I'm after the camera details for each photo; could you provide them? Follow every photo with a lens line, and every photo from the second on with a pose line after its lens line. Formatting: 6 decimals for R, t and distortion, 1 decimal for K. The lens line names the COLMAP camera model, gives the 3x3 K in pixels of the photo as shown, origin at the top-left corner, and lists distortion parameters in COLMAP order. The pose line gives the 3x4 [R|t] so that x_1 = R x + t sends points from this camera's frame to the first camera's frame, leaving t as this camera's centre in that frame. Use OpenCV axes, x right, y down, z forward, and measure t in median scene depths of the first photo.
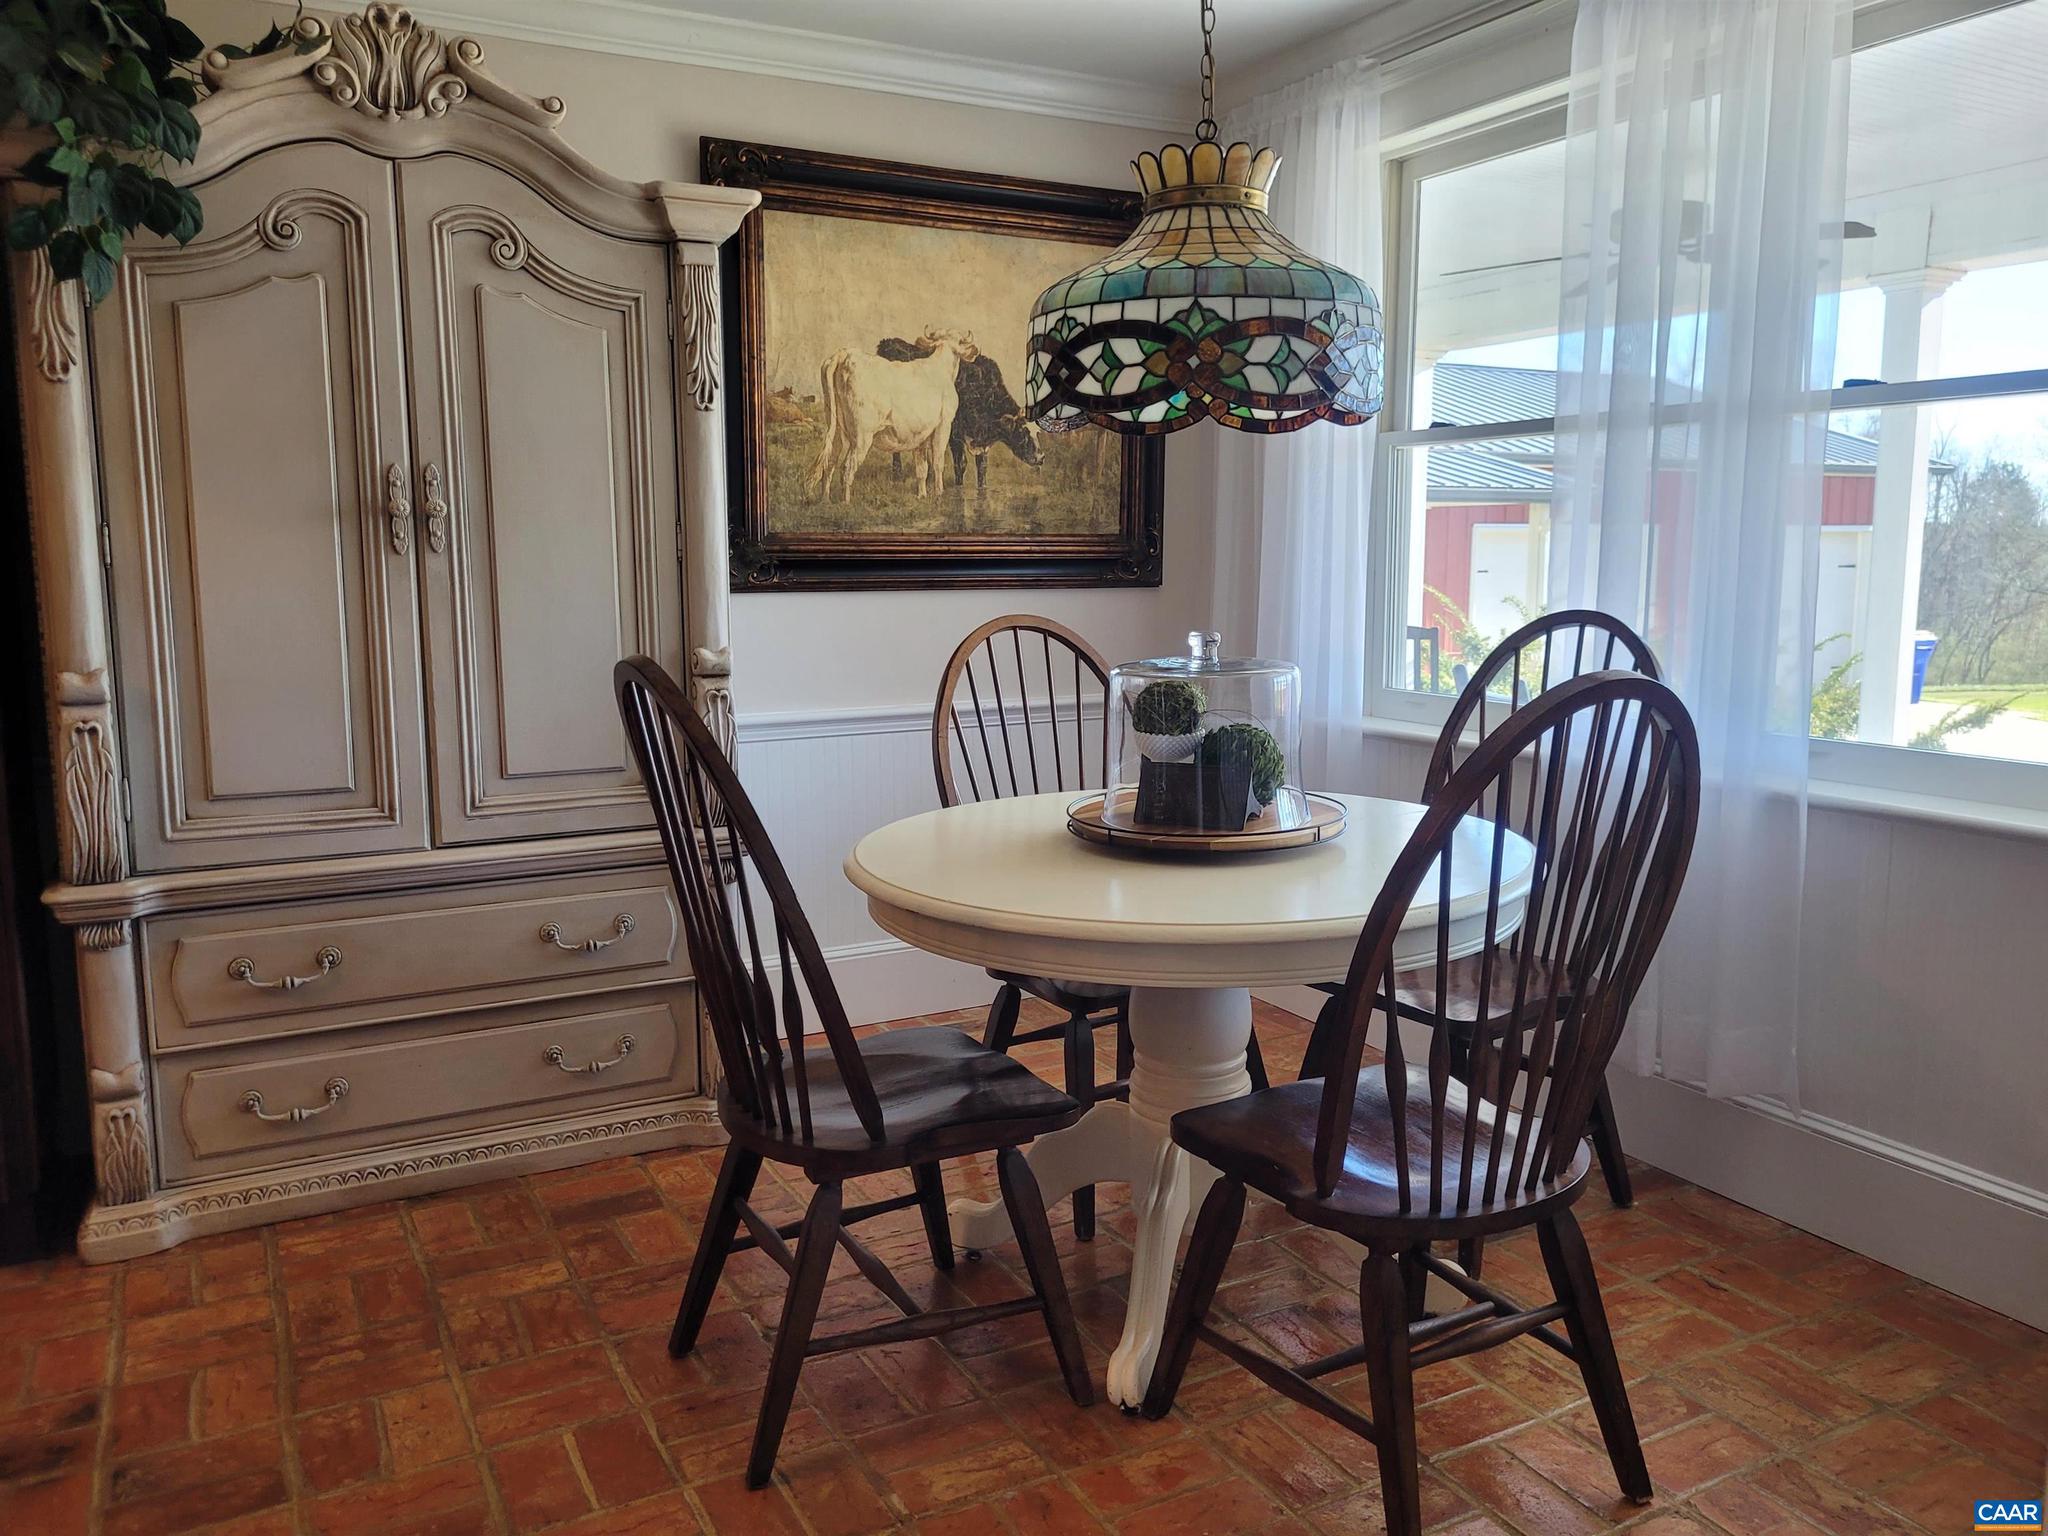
lens RADIAL K [[1560.8, 0, 1043.4], [0, 1560.8, 772.1], [0, 0, 1]] dist [0.026122, -0.015093]
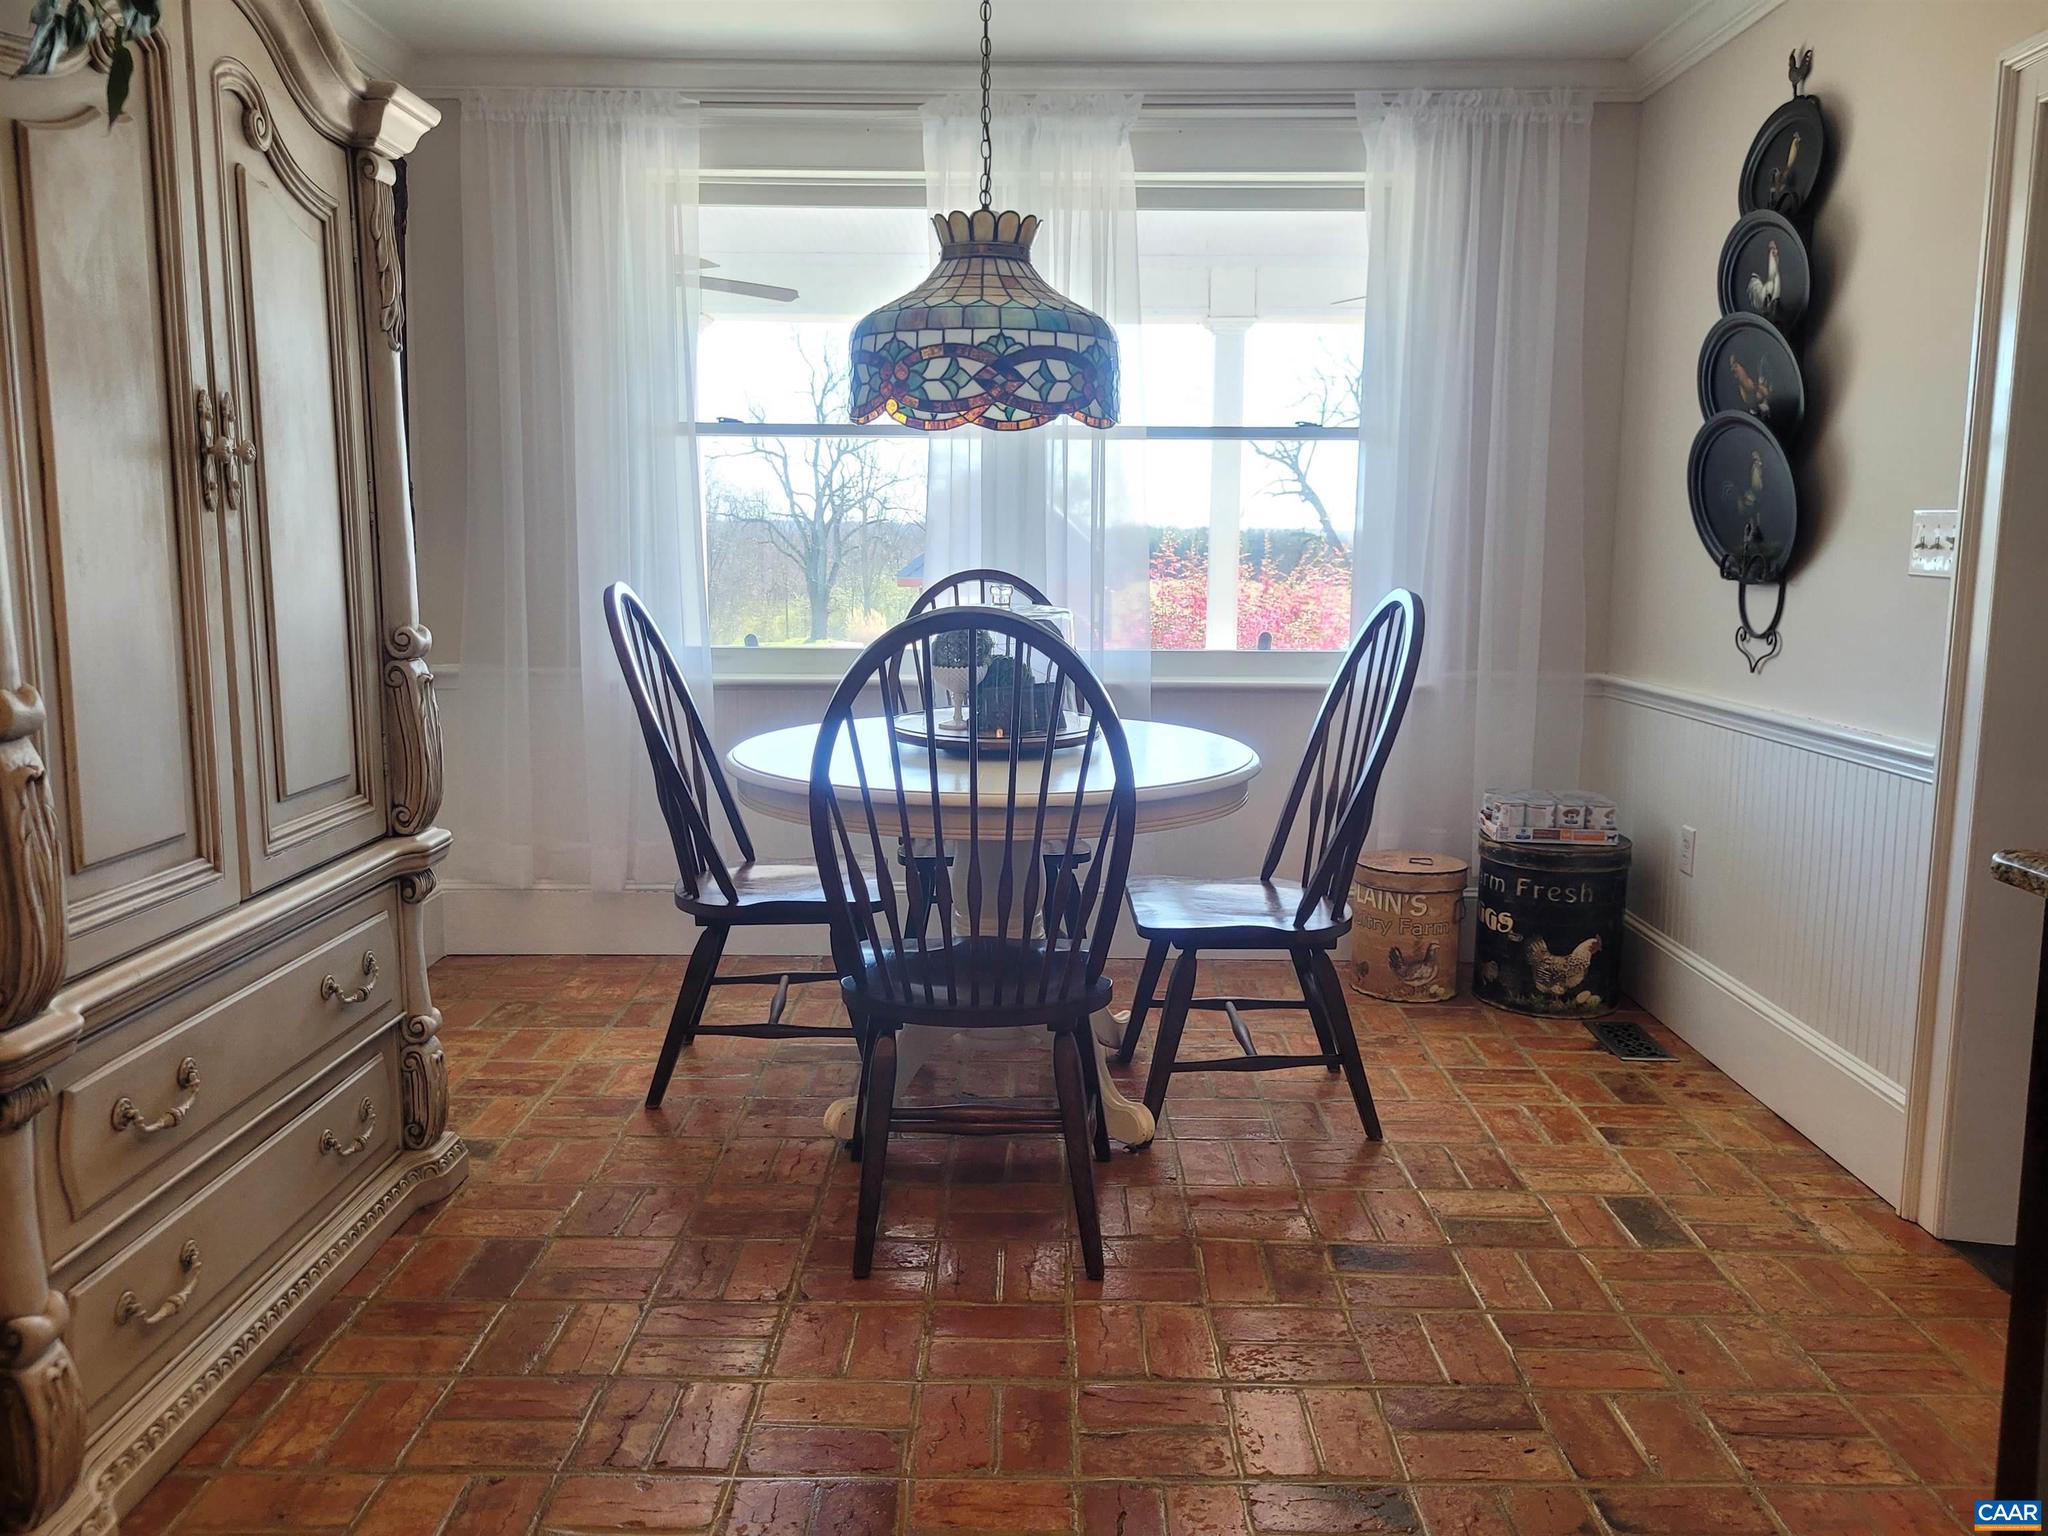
lens RADIAL K [[1560.8, 0, 1079.7], [0, 1560.8, 757.7], [0, 0, 1]] dist [0.026122, -0.015093]
pose [[0.468978, -0.119909, 0.875032, -0.941445], [0.116971, 0.990446, 0.073034, -0.031682], [-0.875430, 0.068102, 0.478523, 0.308009]]
